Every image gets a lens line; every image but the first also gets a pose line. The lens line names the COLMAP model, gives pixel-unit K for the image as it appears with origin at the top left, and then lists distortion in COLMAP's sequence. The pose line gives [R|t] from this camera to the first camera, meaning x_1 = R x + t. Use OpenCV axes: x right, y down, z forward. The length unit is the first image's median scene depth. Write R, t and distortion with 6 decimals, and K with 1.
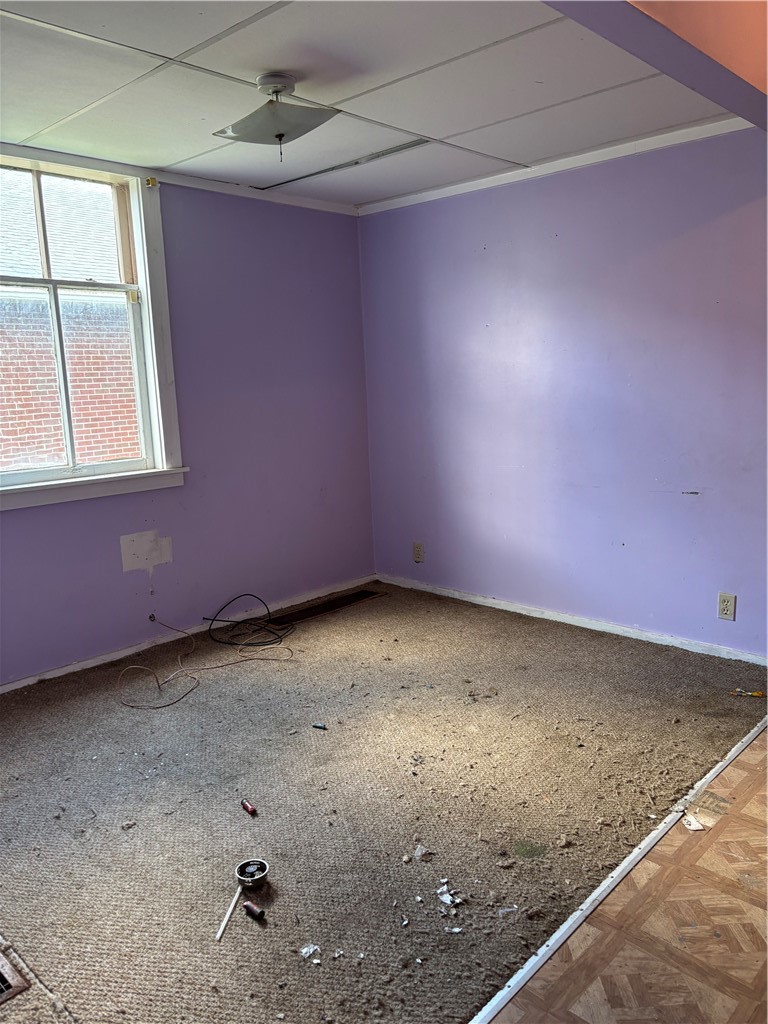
lens RADIAL K [[775.9, 0, 380.7], [0, 775.9, 511.3], [0, 0, 1]] dist [-0.058630, -0.022905]
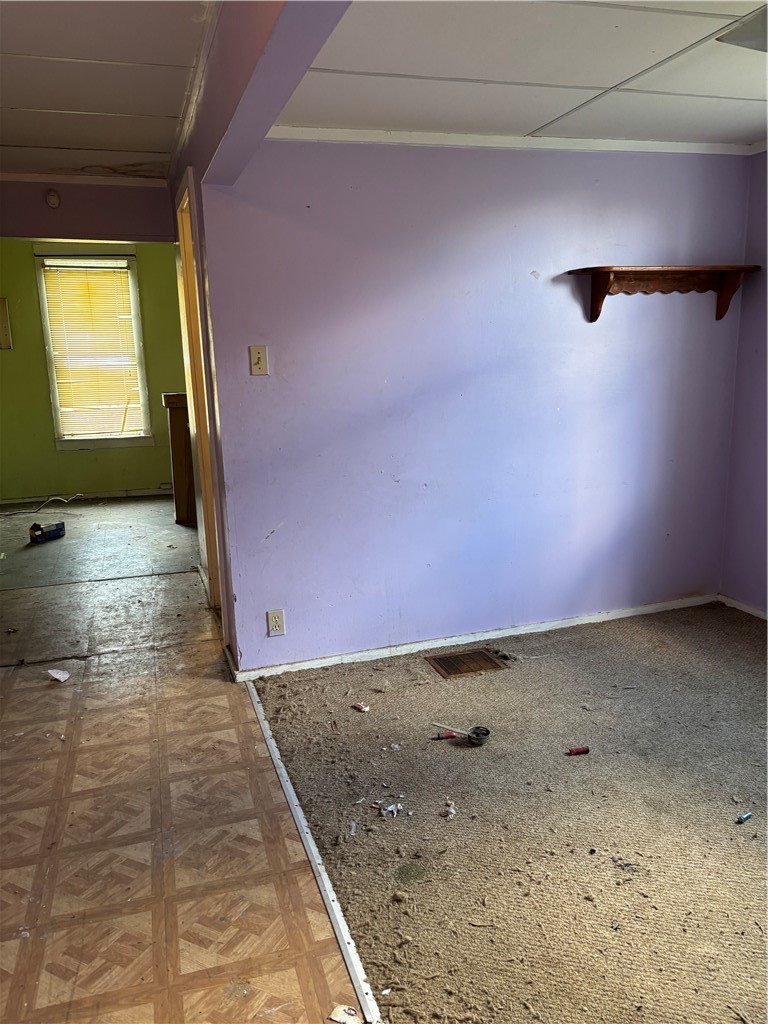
lens RADIAL K [[775.9, 0, 381.9], [0, 775.9, 512.6], [0, 0, 1]] dist [-0.058630, -0.022905]
pose [[-0.491183, 0.248640, -0.834816, 1.104784], [-0.093115, 0.937915, 0.334134, -0.400800], [0.866065, 0.241855, -0.437536, 1.518365]]
